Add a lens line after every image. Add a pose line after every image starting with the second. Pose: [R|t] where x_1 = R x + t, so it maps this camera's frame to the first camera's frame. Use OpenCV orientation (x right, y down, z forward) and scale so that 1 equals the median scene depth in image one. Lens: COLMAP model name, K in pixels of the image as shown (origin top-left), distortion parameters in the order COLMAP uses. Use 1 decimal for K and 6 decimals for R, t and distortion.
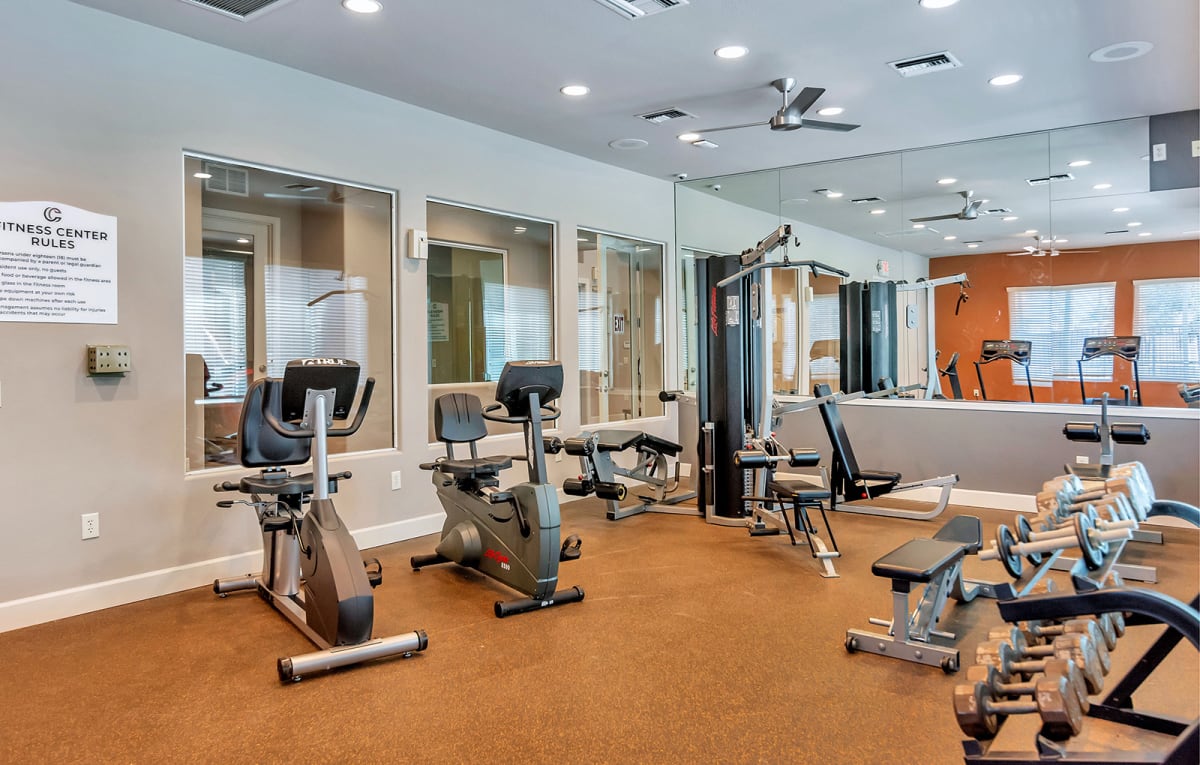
lens RADIAL K [[853.5, 0, 599.0], [0, 853.5, 353.9], [0, 0, 1]] dist [-0.005613, -0.001868]
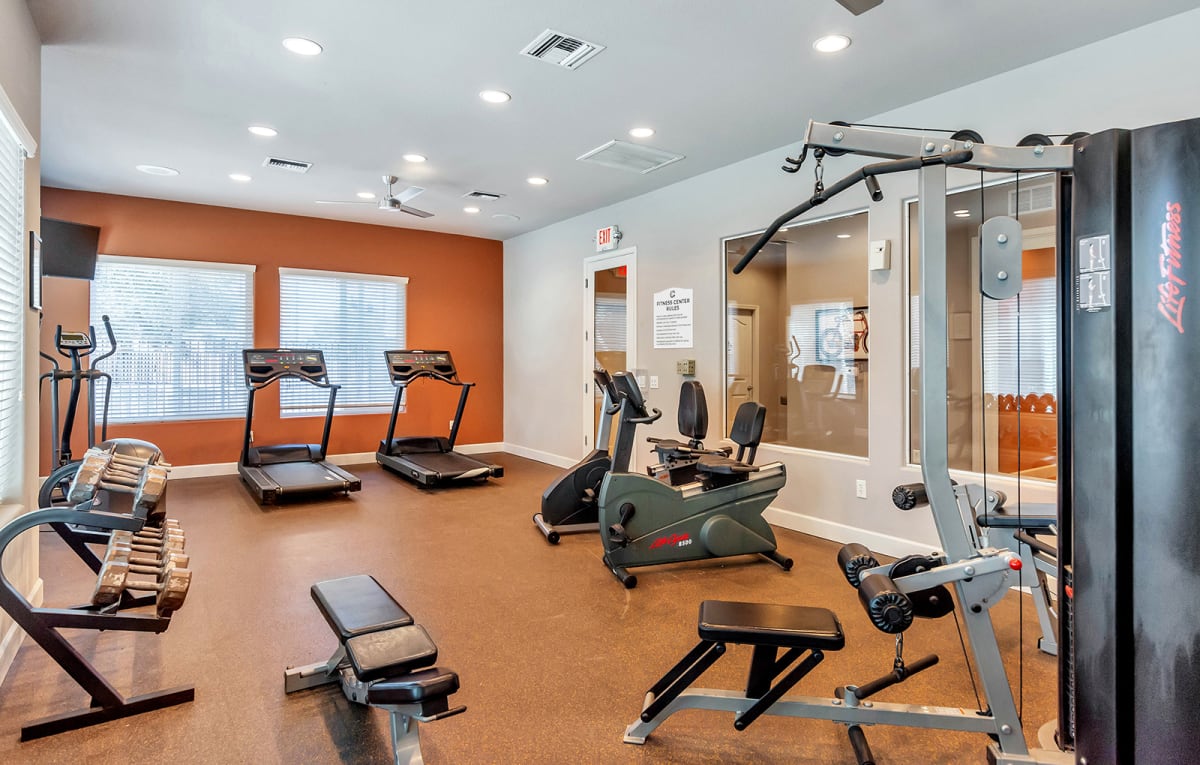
lens RADIAL K [[650.7, 0, 600.3], [0, 650.7, 360.2], [0, 0, 1]] dist [0.001004, 0.000292]
pose [[-0.328474, 0.000219, -0.944513, 0.834120], [-0.004982, 0.999986, 0.001965, -0.010475], [0.944500, 0.005351, -0.328468, 1.309095]]
